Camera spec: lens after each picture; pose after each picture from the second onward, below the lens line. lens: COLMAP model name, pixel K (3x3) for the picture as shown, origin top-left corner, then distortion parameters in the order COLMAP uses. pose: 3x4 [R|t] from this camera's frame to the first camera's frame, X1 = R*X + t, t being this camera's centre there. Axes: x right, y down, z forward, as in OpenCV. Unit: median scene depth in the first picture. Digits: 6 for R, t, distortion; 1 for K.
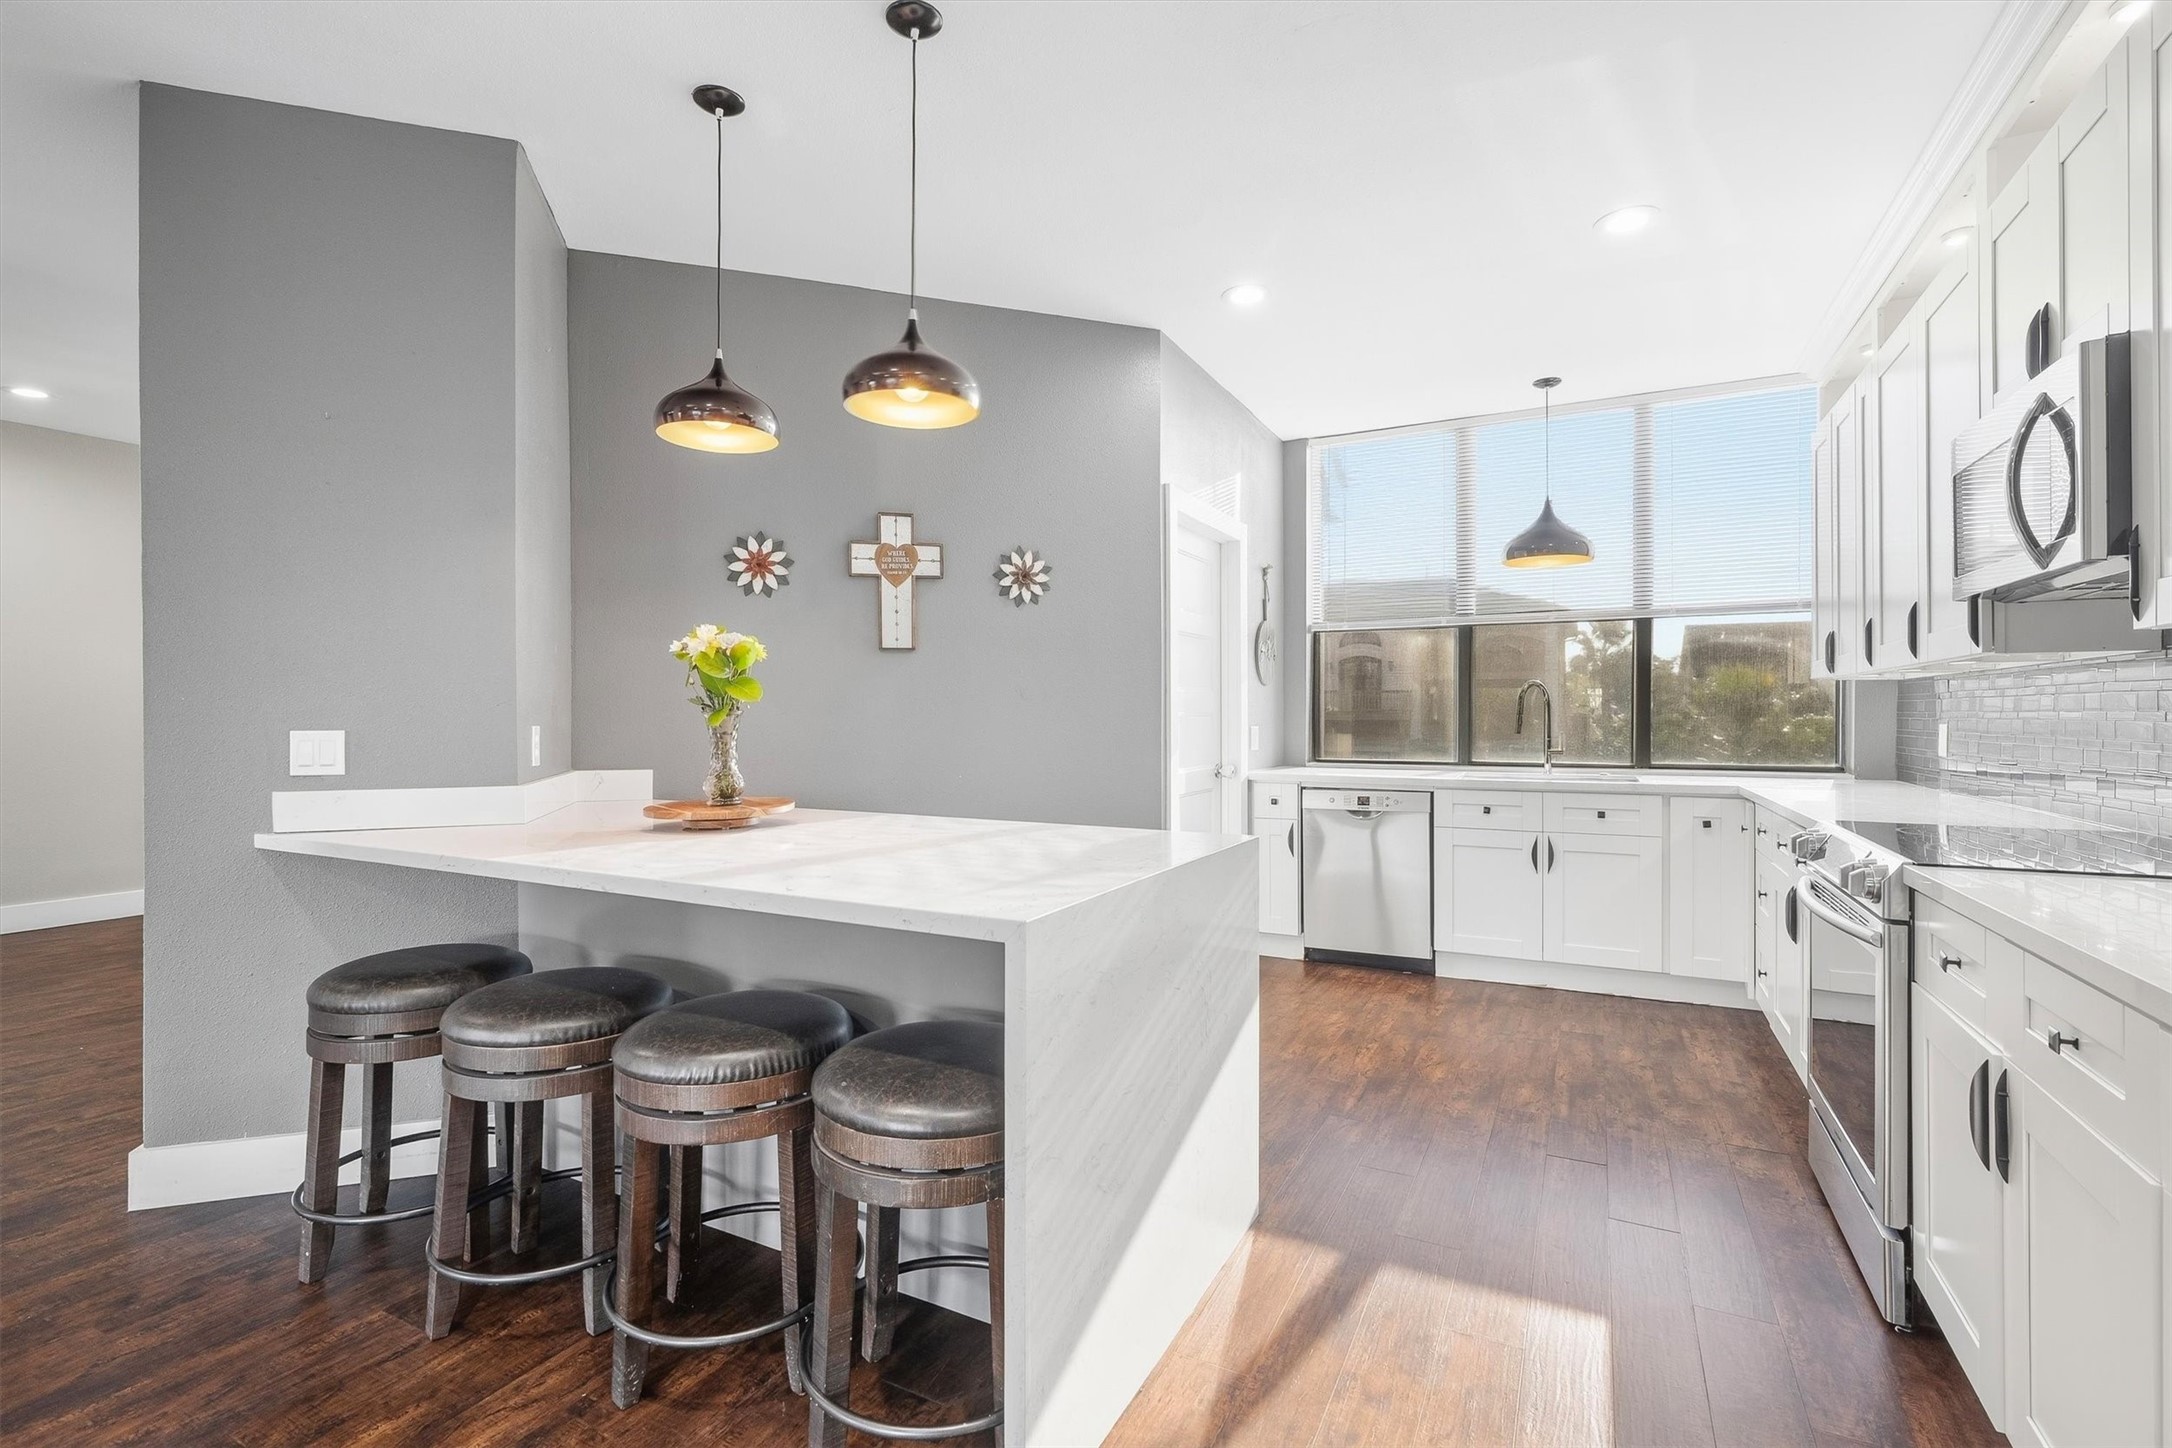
lens RADIAL K [[970.3, 0, 1089.8], [0, 970.3, 721.0], [0, 0, 1]] dist [-0.004422, 0.000422]
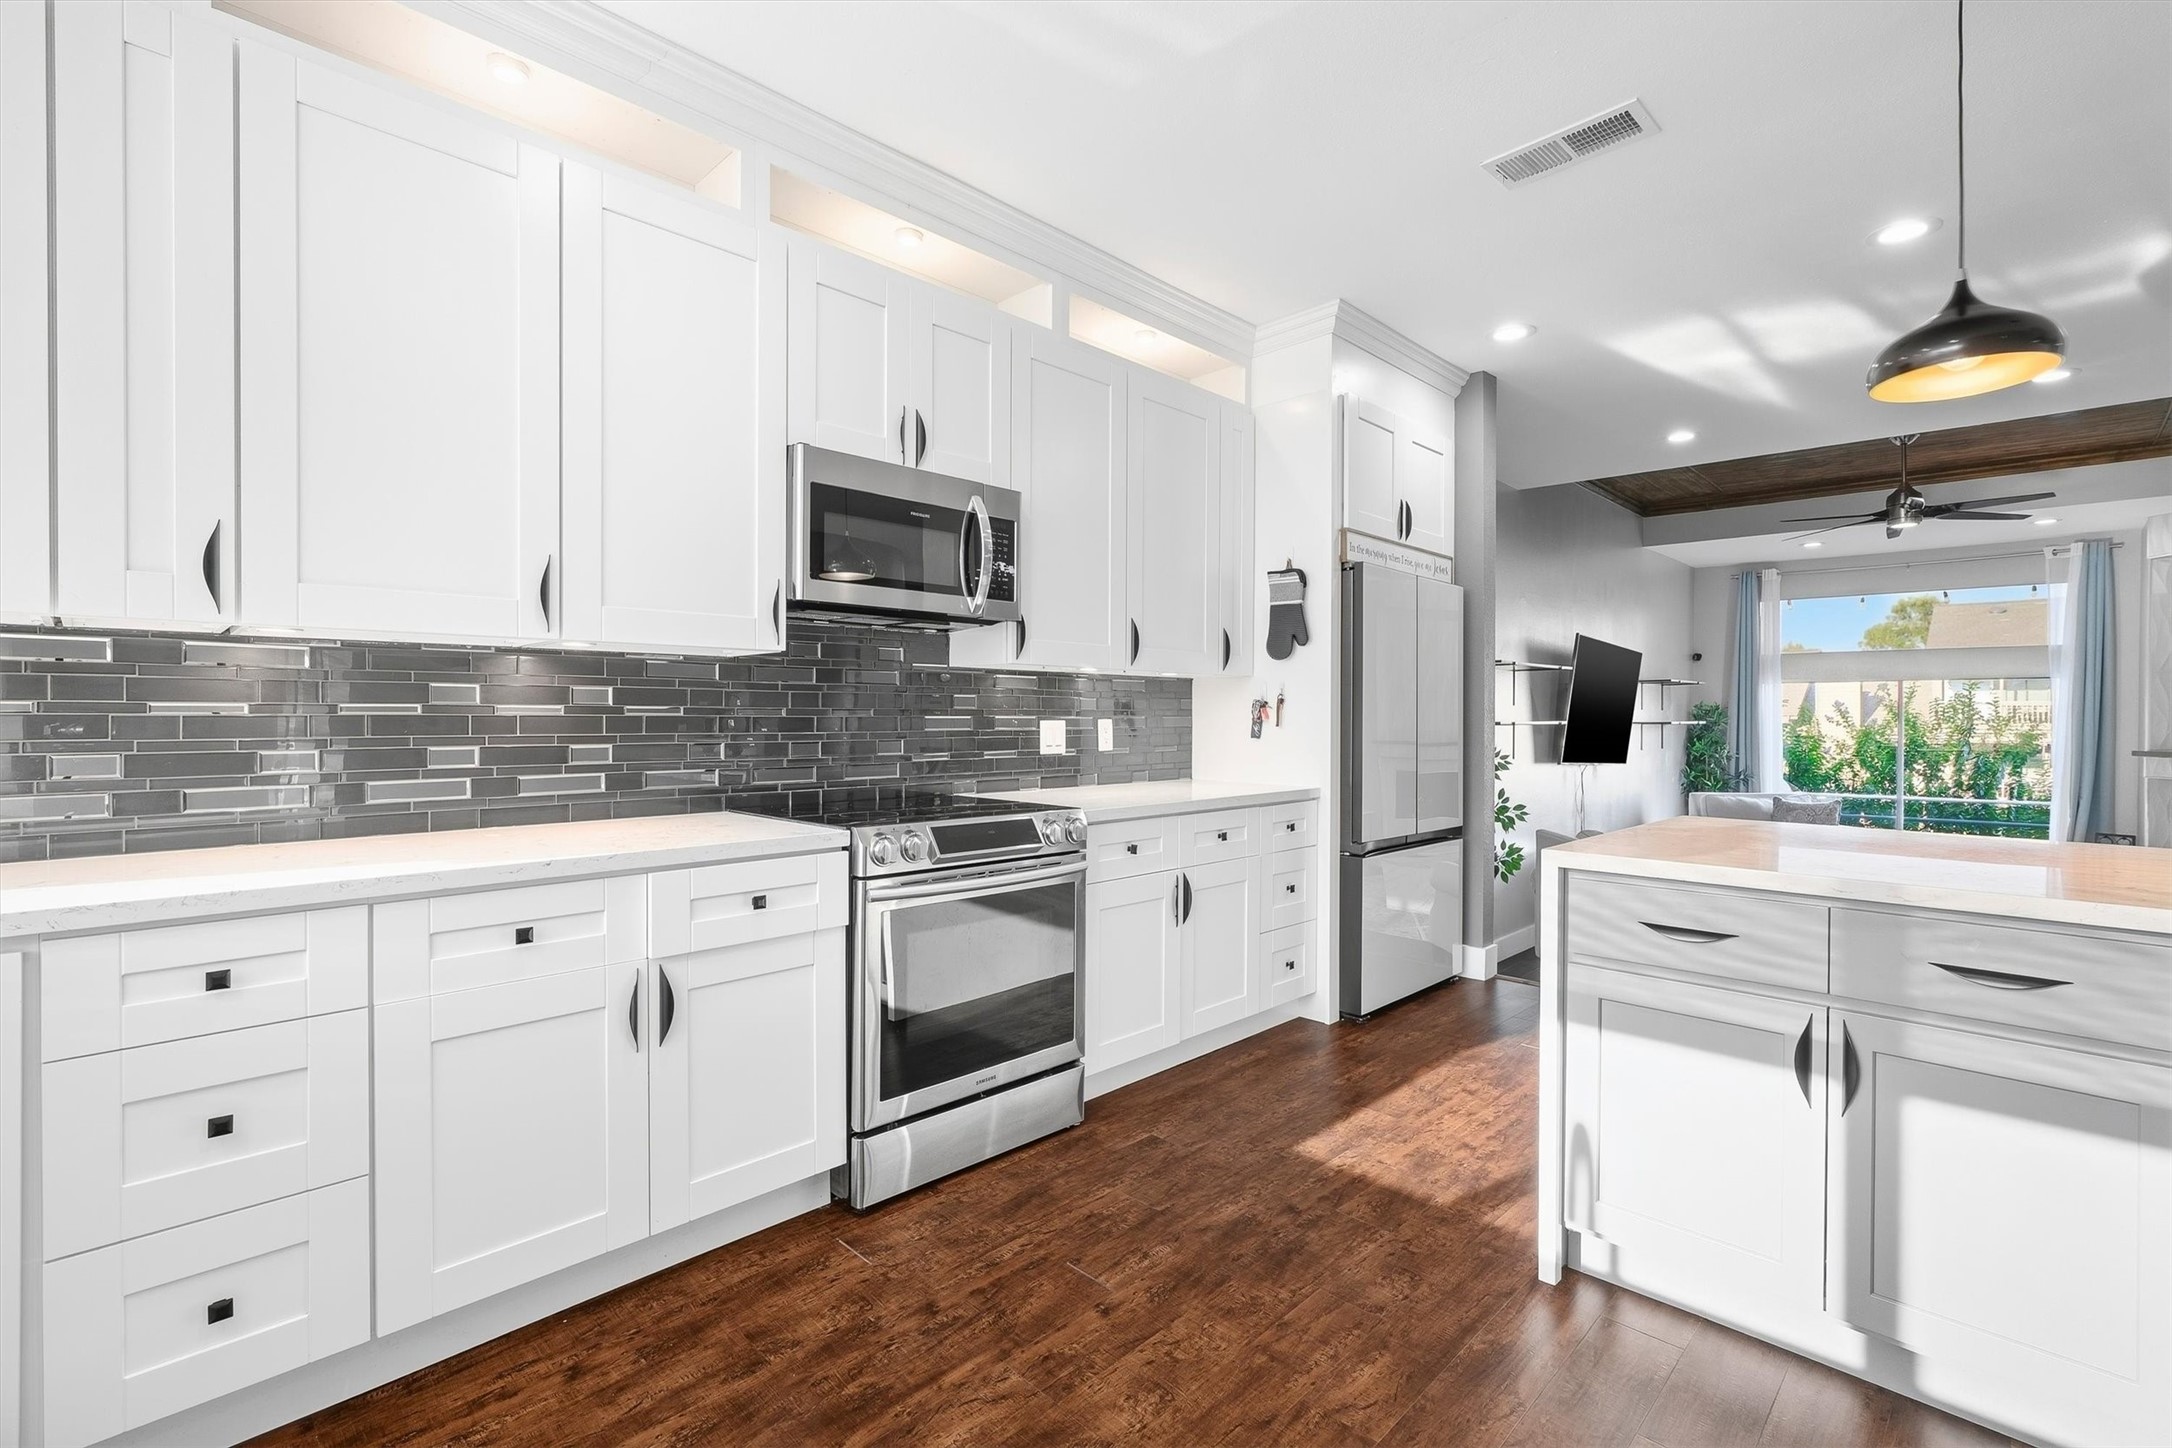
lens RADIAL K [[971.1, 0, 1078.9], [0, 971.1, 722.1], [0, 0, 1]] dist [-0.001764, 0.000825]
pose [[-0.952990, -0.003695, 0.302981, 0.194336], [-0.000349, 0.999938, 0.011099, -0.004157], [-0.303003, 0.010471, -0.952932, 1.243008]]
